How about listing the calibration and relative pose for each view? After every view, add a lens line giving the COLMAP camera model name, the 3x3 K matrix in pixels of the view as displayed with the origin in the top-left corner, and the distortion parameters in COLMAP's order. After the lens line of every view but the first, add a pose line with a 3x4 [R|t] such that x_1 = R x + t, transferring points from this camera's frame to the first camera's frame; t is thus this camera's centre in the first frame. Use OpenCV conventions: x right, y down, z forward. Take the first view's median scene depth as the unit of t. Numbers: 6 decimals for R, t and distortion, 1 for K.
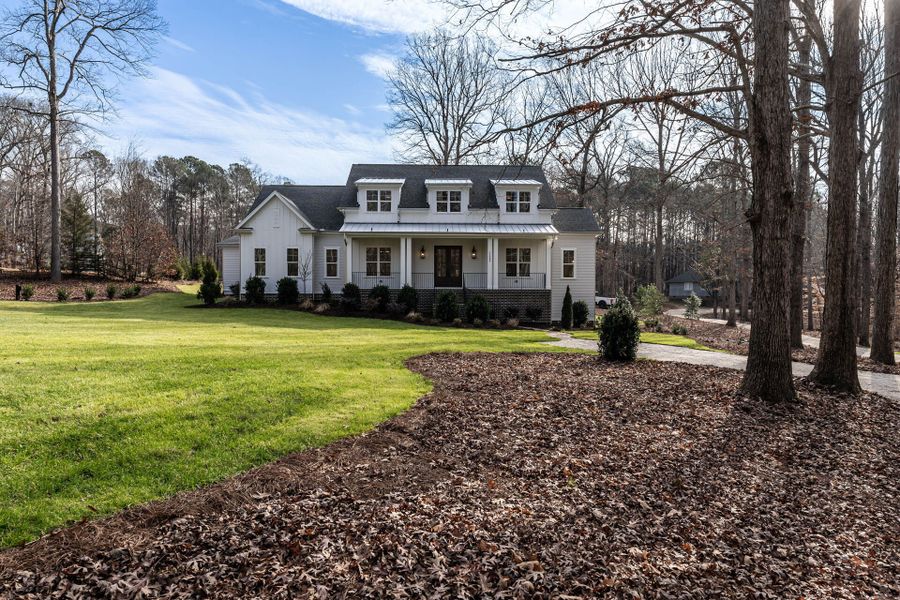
lens RADIAL K [[427.5, 0, 450.0], [0, 427.5, 300.0], [0, 0, 1]] dist [-0.000402, 0.000488]
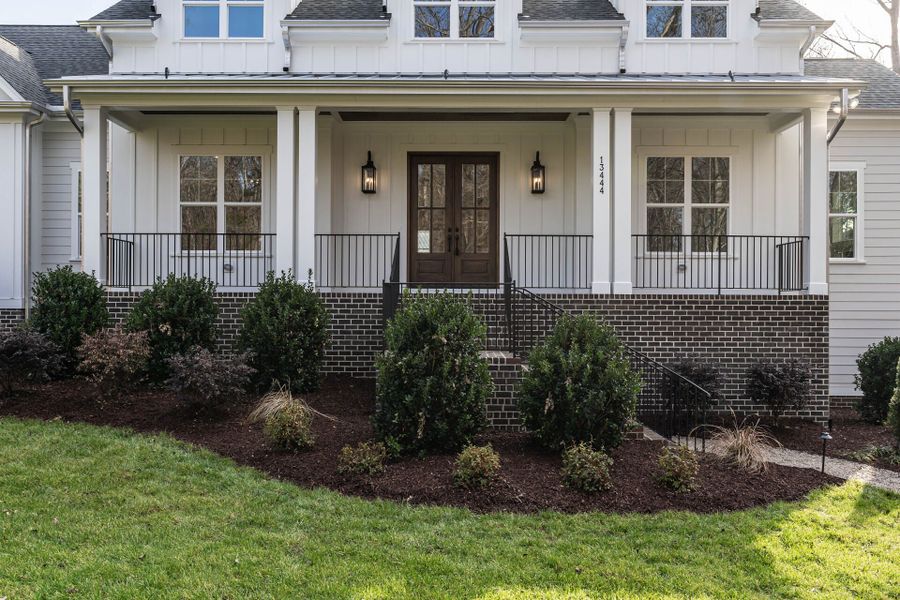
lens RADIAL K [[427.5, 0, 450.0], [0, 427.5, 300.0], [0, 0, 1]] dist [-0.000402, 0.000488]
pose [[0.997888, 0.002989, -0.064894, 0.014067], [-0.004273, 0.999798, -0.019653, -0.015158], [0.064823, 0.019889, 0.997699, 0.713032]]
